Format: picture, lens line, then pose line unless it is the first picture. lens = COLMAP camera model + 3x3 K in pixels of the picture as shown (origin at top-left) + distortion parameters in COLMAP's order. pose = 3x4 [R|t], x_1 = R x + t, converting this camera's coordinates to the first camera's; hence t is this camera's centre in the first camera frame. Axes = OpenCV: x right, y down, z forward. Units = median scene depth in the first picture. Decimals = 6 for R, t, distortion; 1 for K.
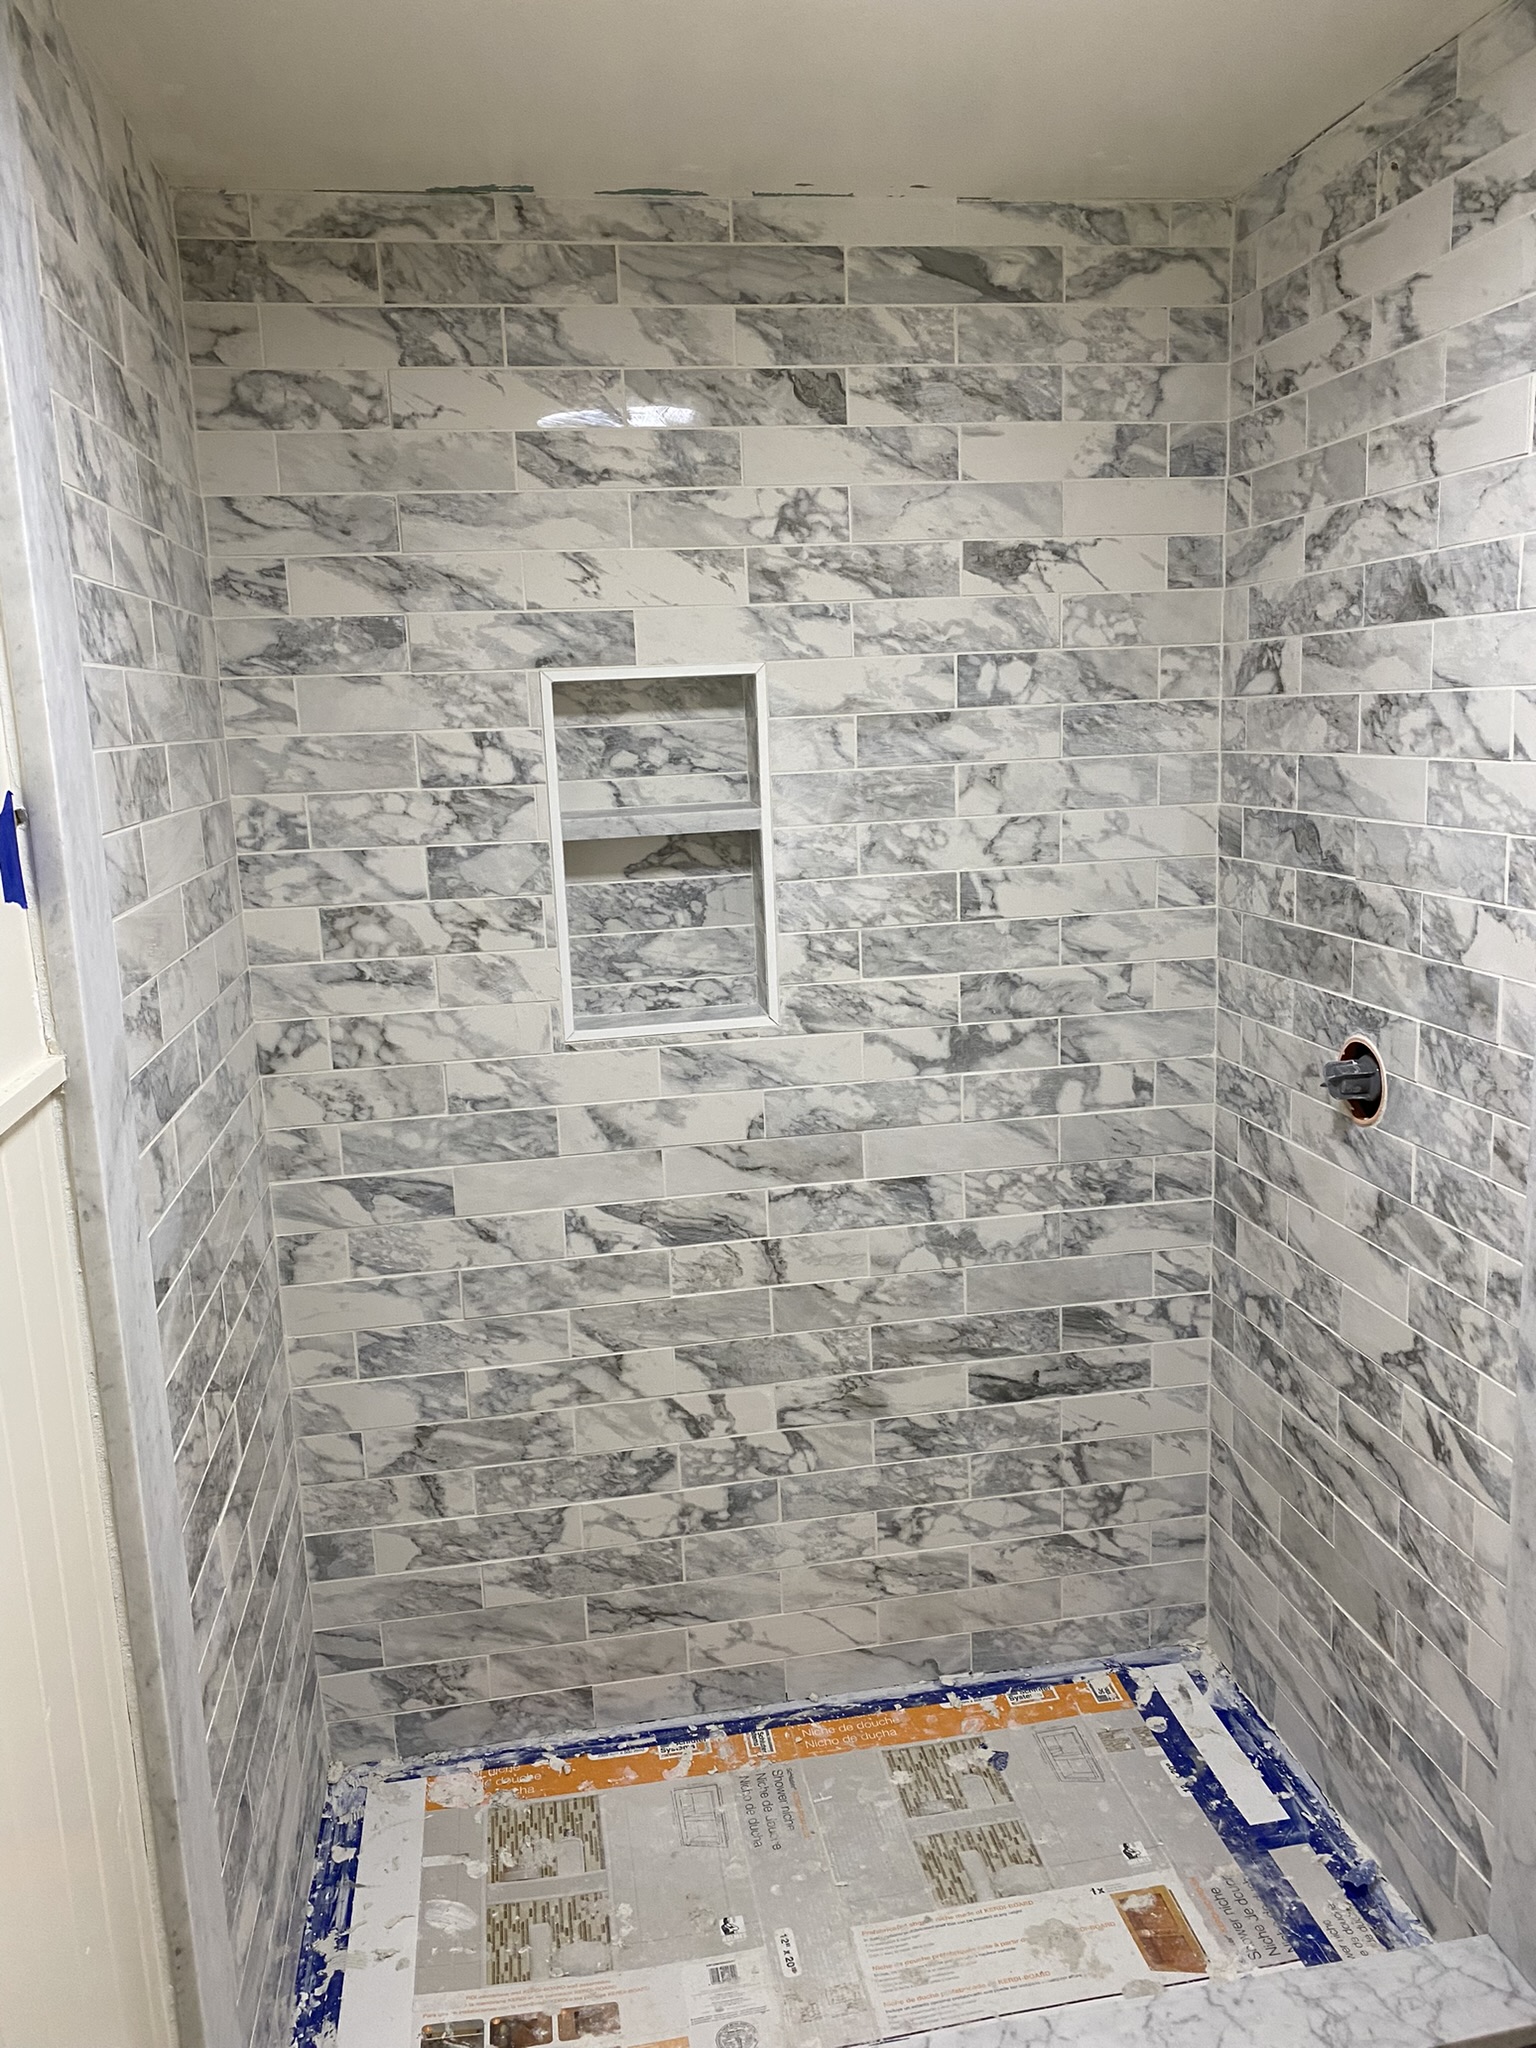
lens RADIAL K [[1574.3, 0, 755.8], [0, 1574.3, 1013.6], [0, 0, 1]] dist [0.030117, -0.030617]
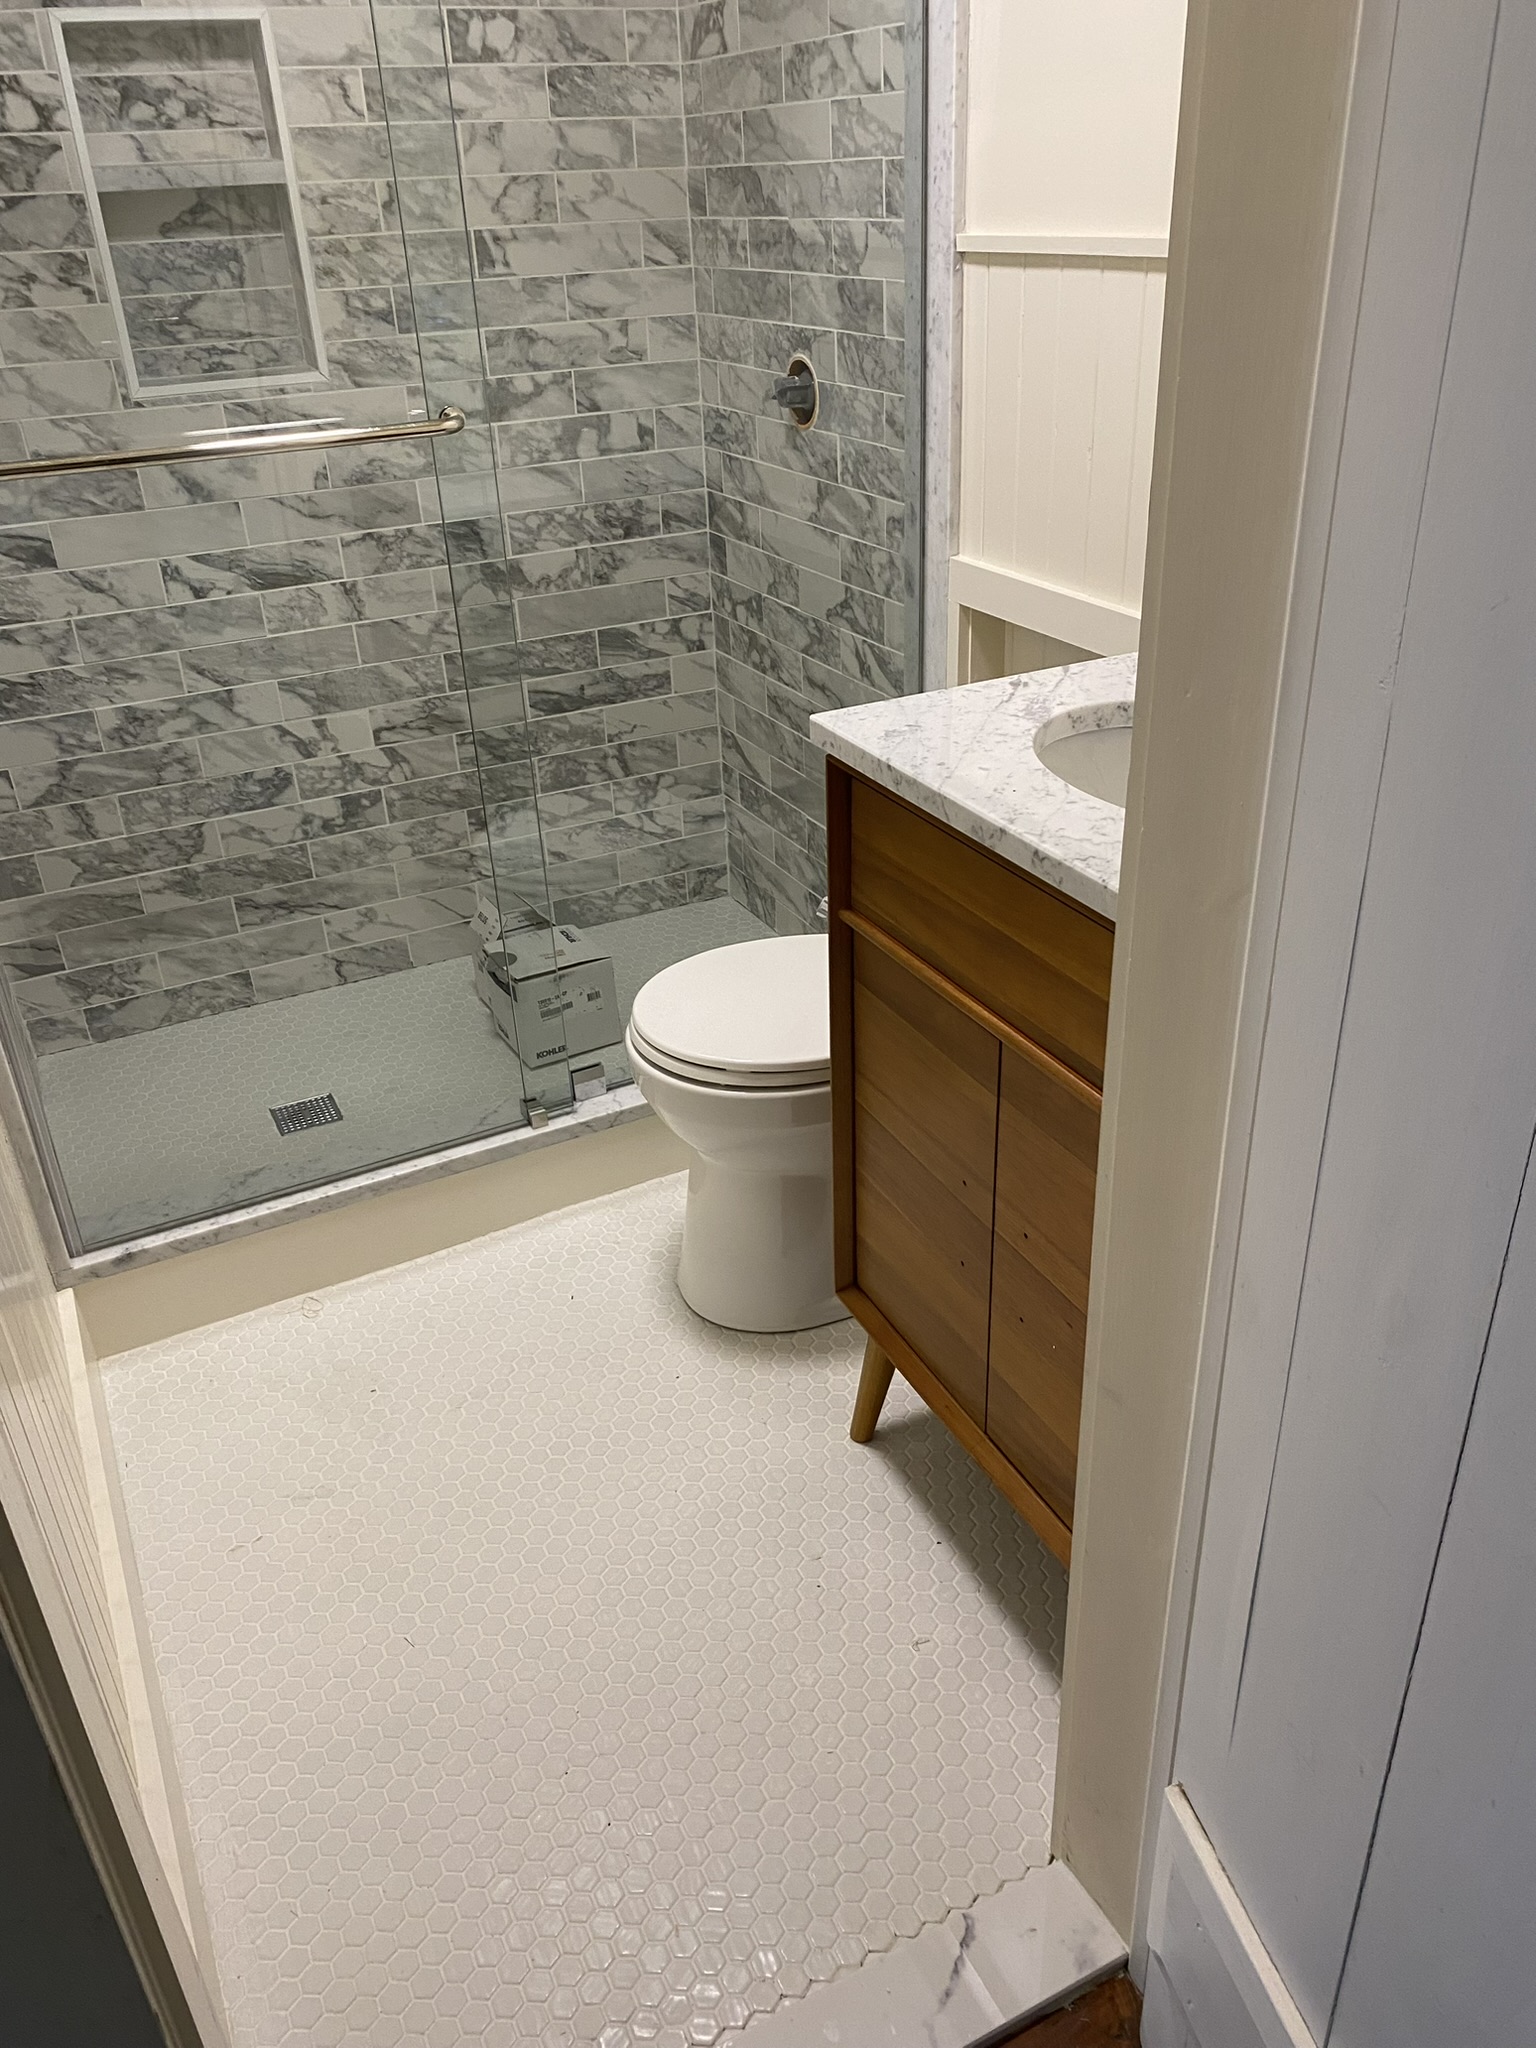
lens RADIAL K [[1574.3, 0, 783.3], [0, 1574.3, 1041.8], [0, 0, 1]] dist [0.030117, -0.030617]
pose [[0.954344, -0.140726, 0.263484, -0.042036], [0.055508, 0.950258, 0.306478, 0.134101], [-0.293508, -0.277860, 0.914684, -0.291594]]
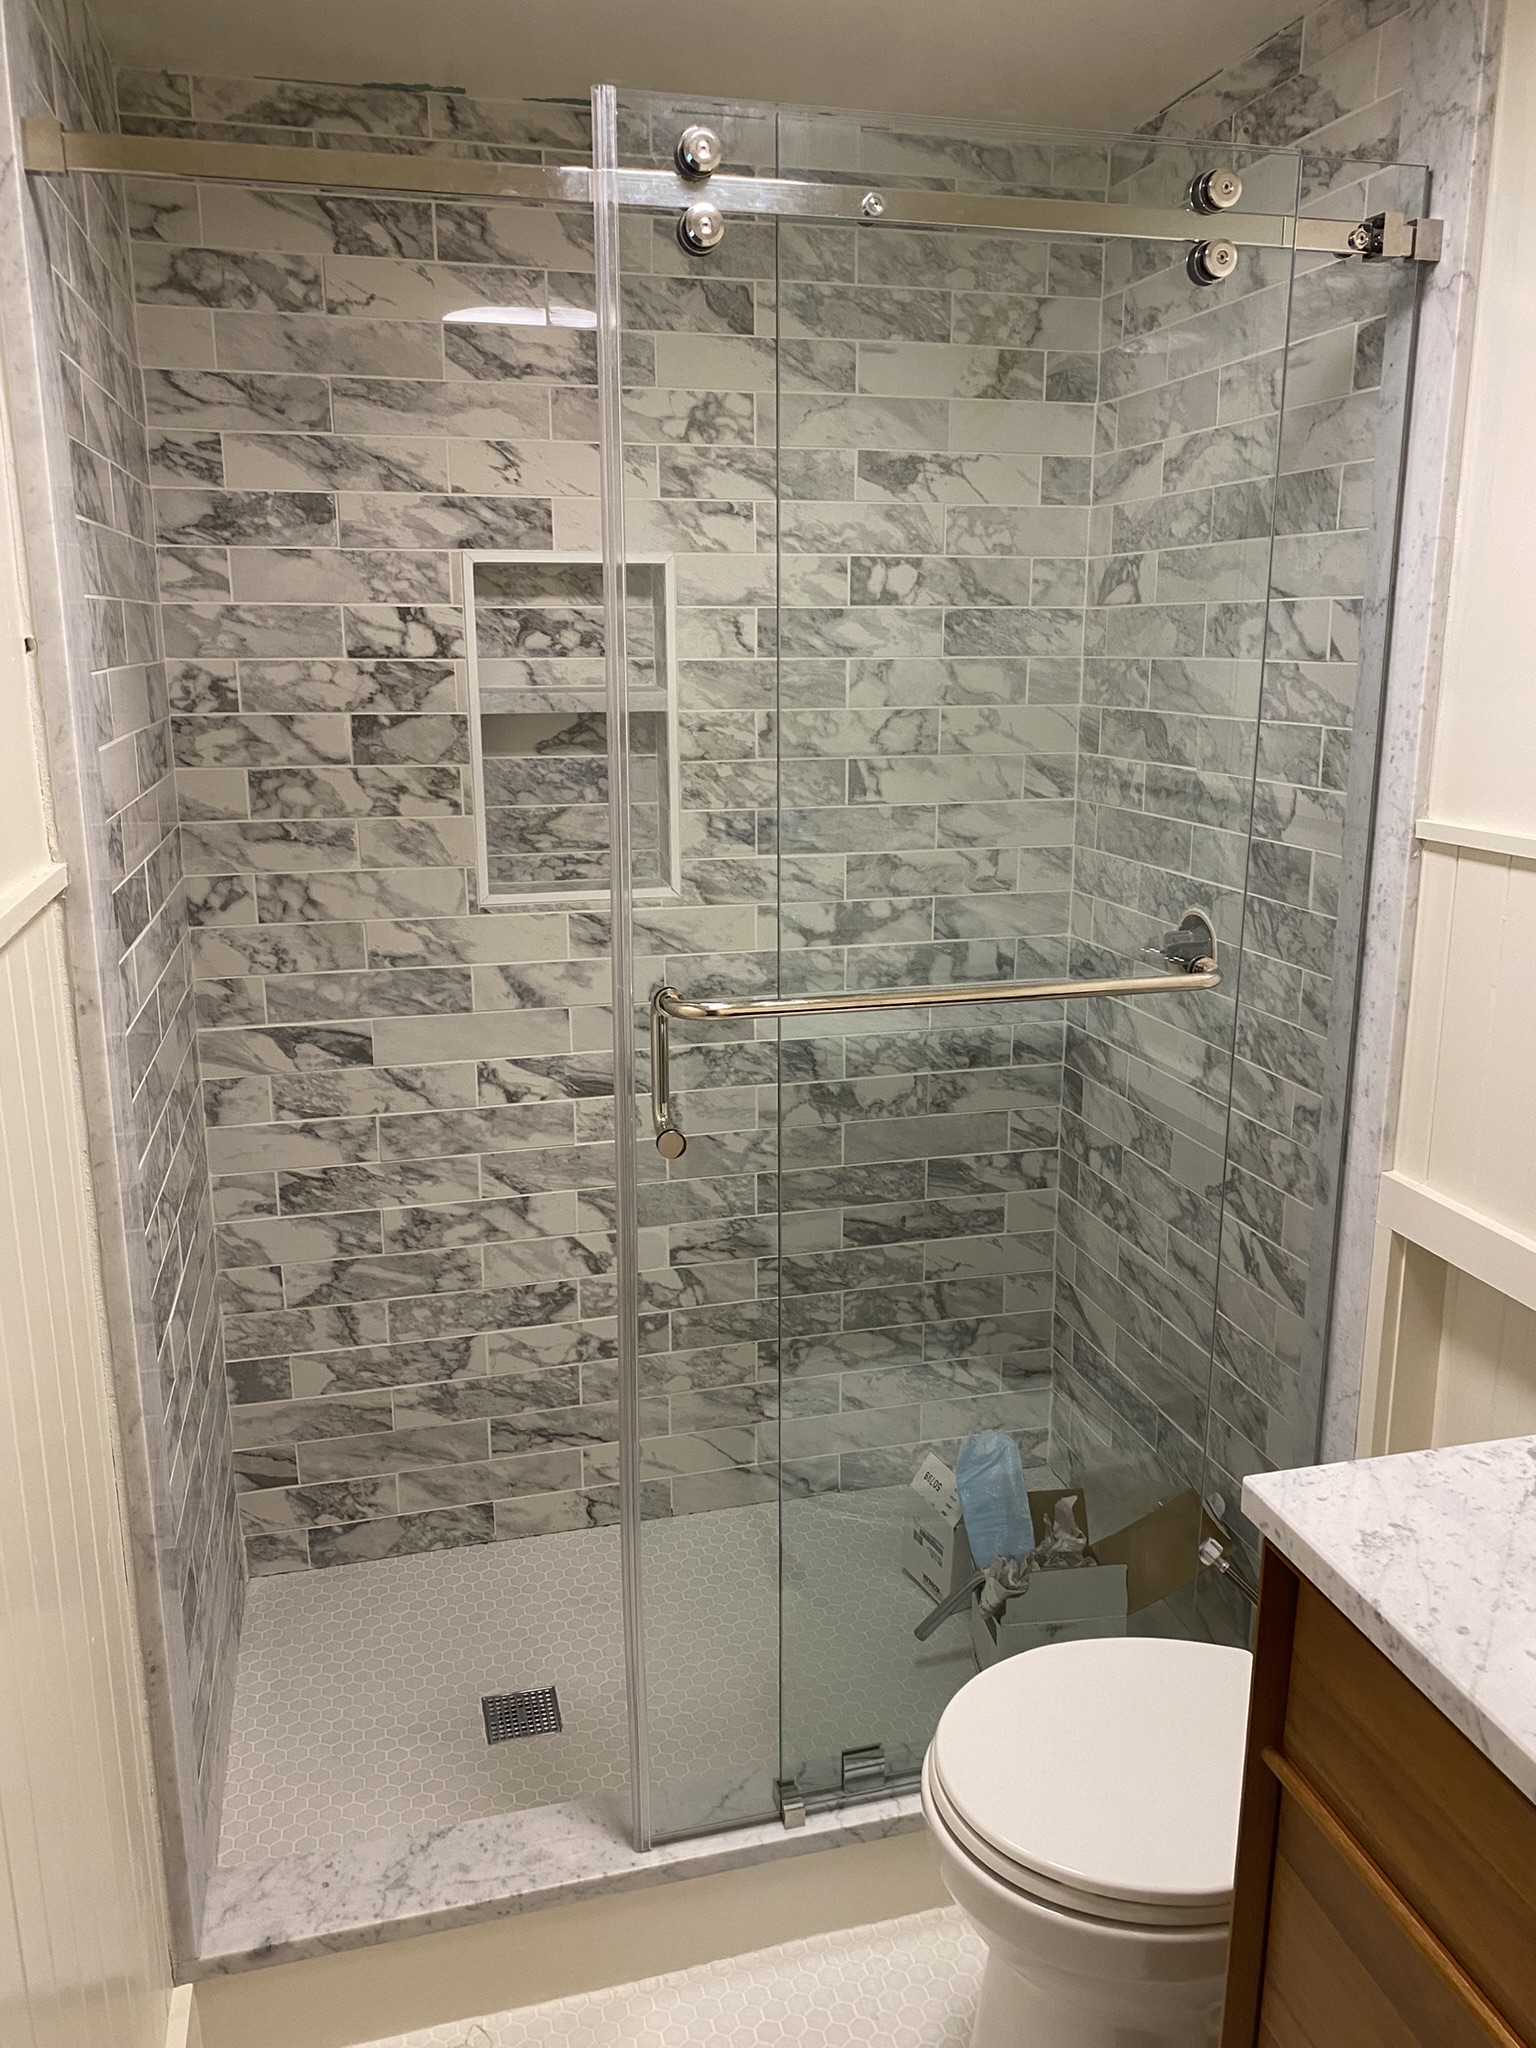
lens RADIAL K [[1574.3, 0, 768.7], [0, 1574.3, 1010.9], [0, 0, 1]] dist [0.030117, -0.030617]
pose [[0.995212, 0.016862, 0.096277, -0.027813], [-0.020989, 0.998896, 0.042022, 0.041449], [-0.095462, -0.043842, 0.994467, -0.091524]]
